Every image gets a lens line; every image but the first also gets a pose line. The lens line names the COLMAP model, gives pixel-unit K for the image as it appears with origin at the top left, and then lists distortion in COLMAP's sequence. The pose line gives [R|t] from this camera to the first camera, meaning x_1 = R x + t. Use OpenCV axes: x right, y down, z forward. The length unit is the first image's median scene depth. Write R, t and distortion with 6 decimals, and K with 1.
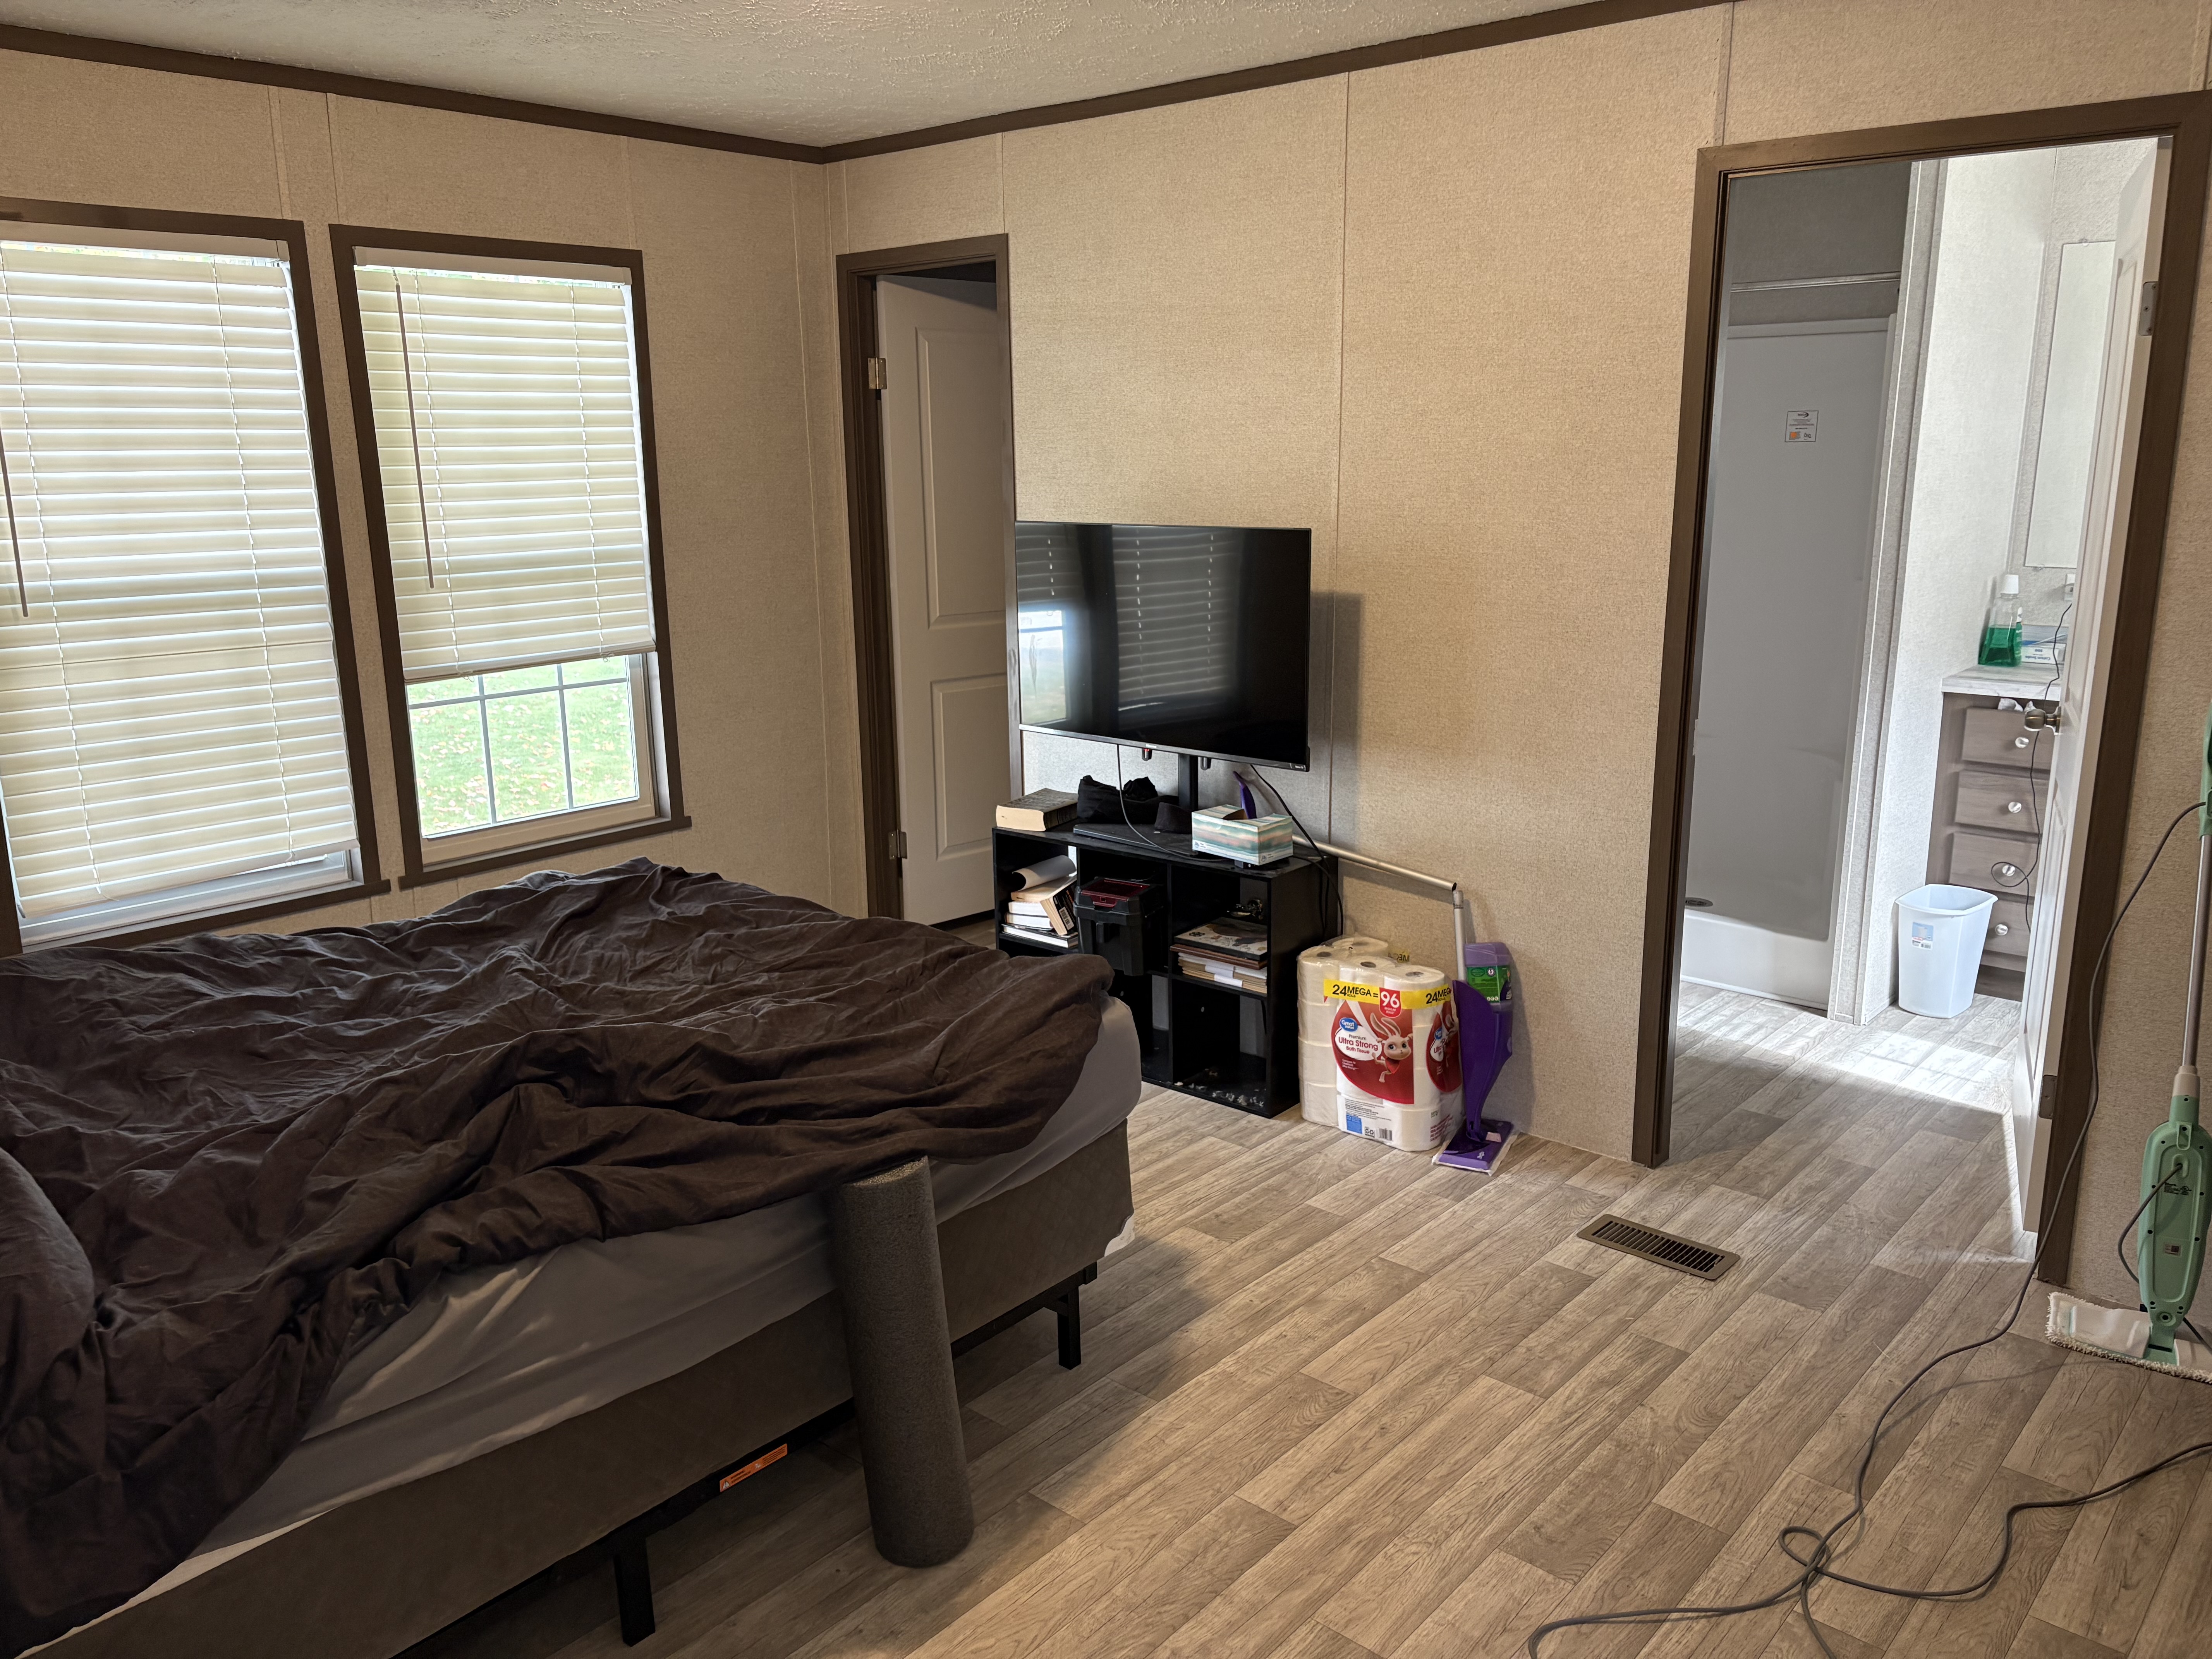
lens RADIAL K [[1671.8, 0, 1085.5], [0, 1671.8, 828.8], [0, 0, 1]] dist [0.053175, -0.074733]
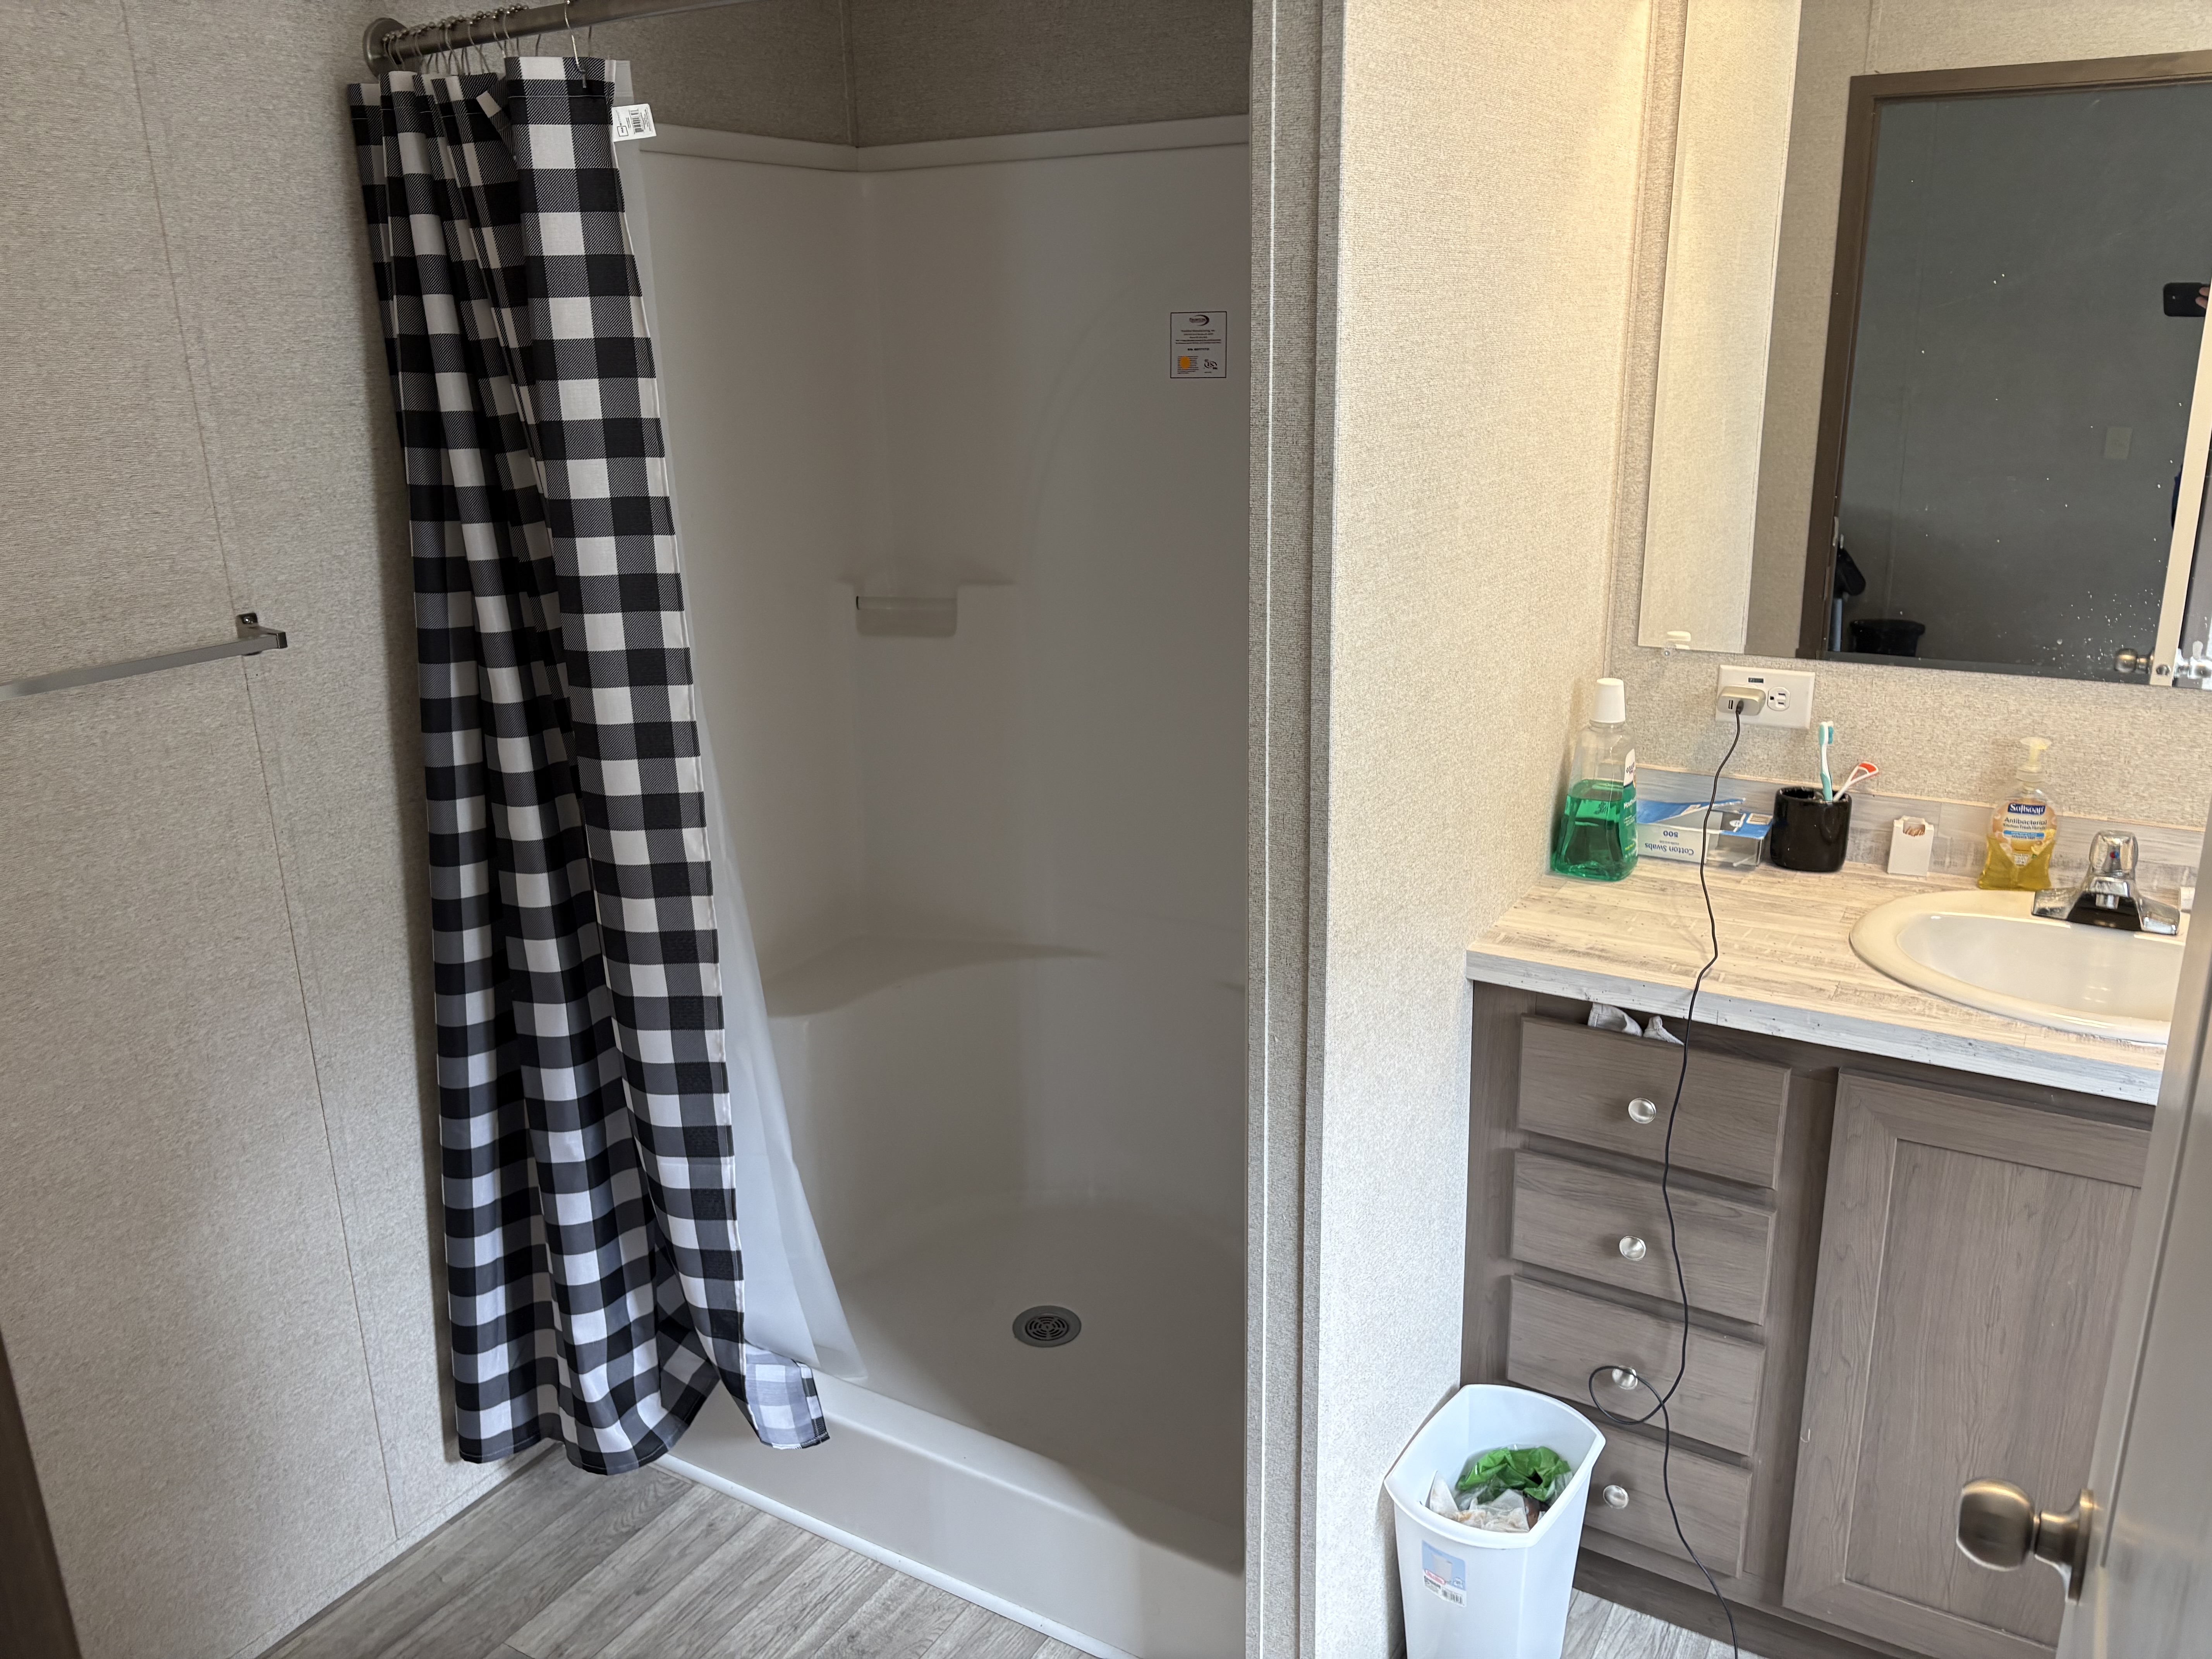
lens RADIAL K [[1671.8, 0, 1102.8], [0, 1671.8, 821.1], [0, 0, 1]] dist [0.053175, -0.074733]
pose [[0.981074, -0.065507, 0.182216, 0.342507], [0.054269, 0.996343, 0.065995, -0.155338], [-0.185873, -0.054858, 0.981041, 0.602103]]
